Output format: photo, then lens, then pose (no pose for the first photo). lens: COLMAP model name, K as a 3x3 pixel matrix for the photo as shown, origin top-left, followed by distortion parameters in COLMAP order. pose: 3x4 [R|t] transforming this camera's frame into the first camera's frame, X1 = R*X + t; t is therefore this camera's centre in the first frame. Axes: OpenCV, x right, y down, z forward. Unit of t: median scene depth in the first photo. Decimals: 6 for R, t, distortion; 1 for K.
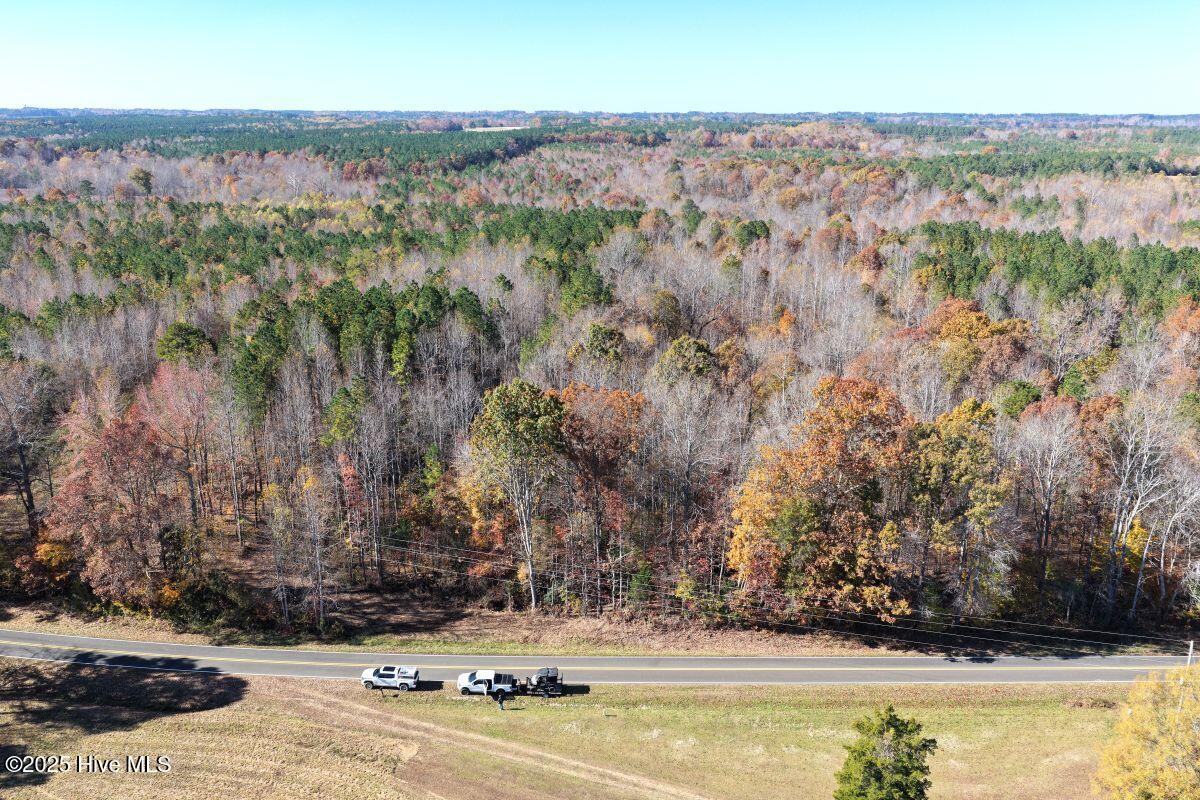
lens RADIAL K [[997.2, 0, 600.0], [0, 997.2, 400.0], [0, 0, 1]] dist [-0.011017, 0.041108]
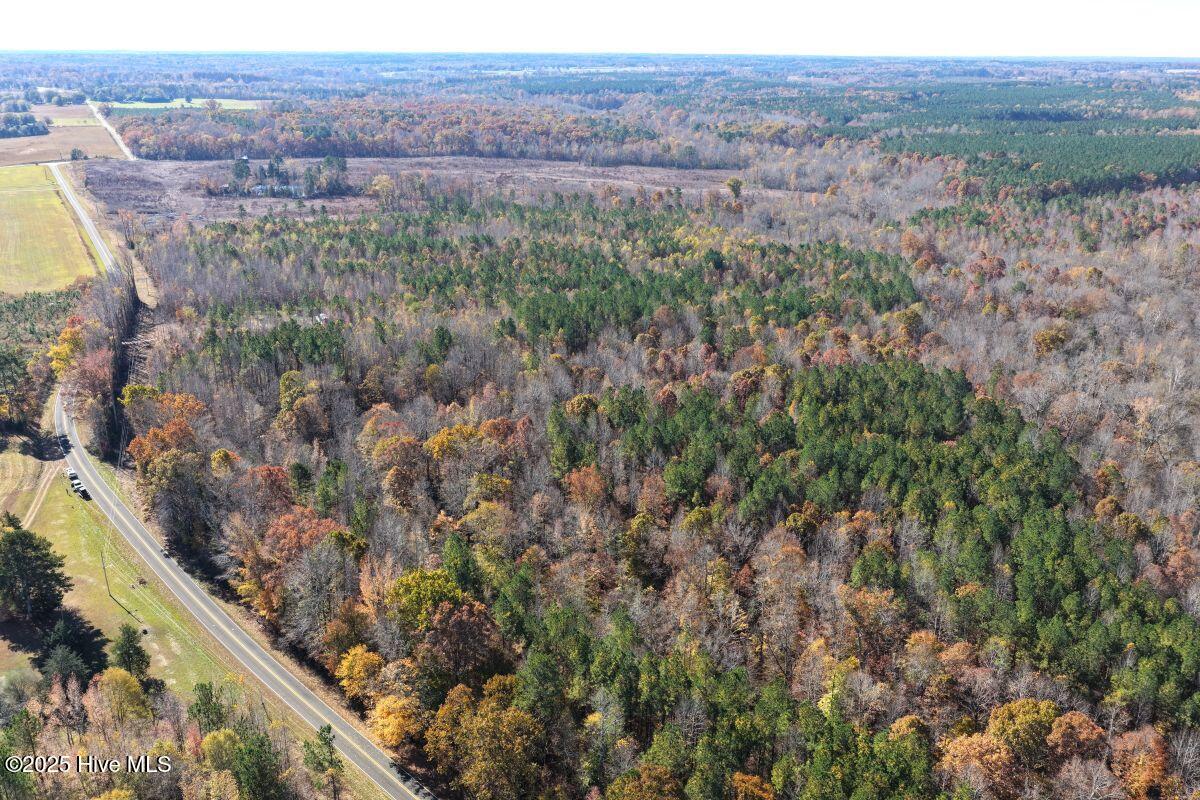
lens RADIAL K [[997.2, 0, 600.0], [0, 997.2, 400.0], [0, 0, 1]] dist [-0.011017, 0.041108]
pose [[0.621347, 0.267373, -0.736505, 2.391913], [-0.227940, 0.961004, 0.156573, -0.613612], [0.749647, 0.070593, 0.658062, 0.209331]]
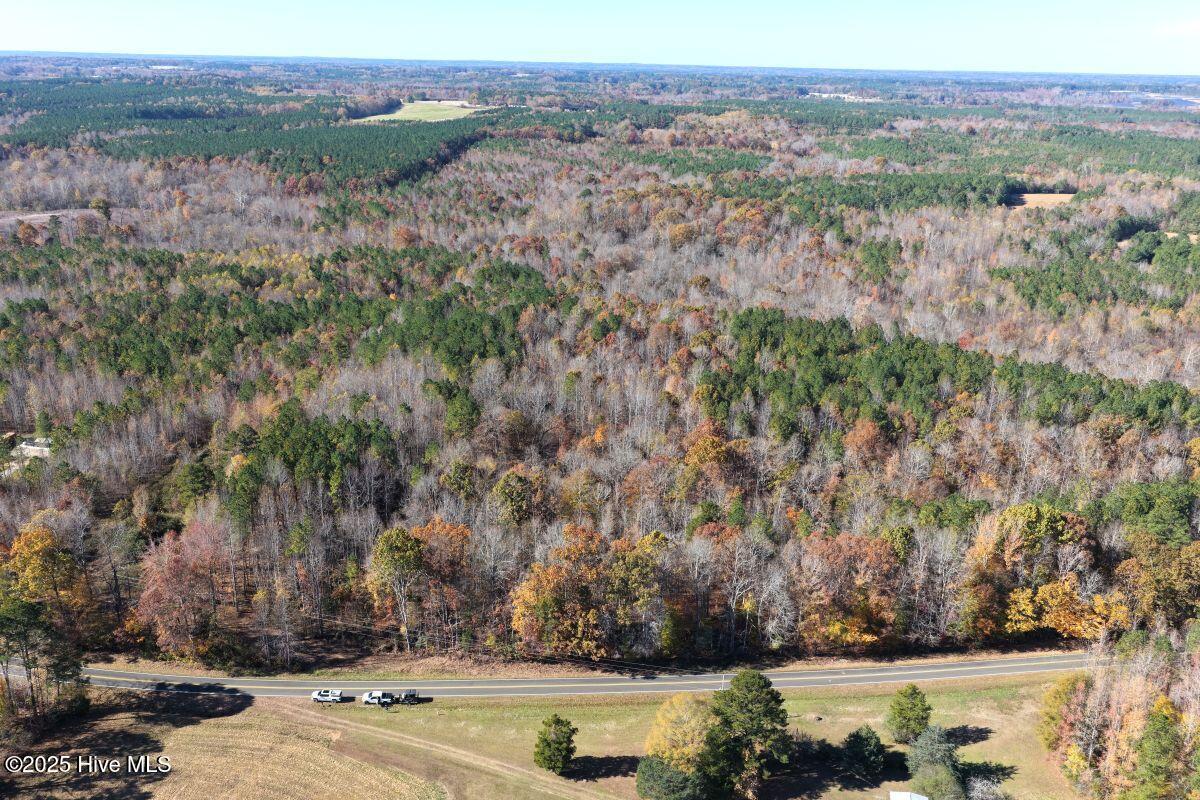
lens RADIAL K [[997.2, 0, 600.0], [0, 997.2, 400.0], [0, 0, 1]] dist [-0.011017, 0.041108]
pose [[0.998569, -0.001765, 0.053458, 0.180978], [-0.000863, 0.998793, 0.049110, -0.327931], [-0.053480, -0.049085, 0.997362, -0.775737]]
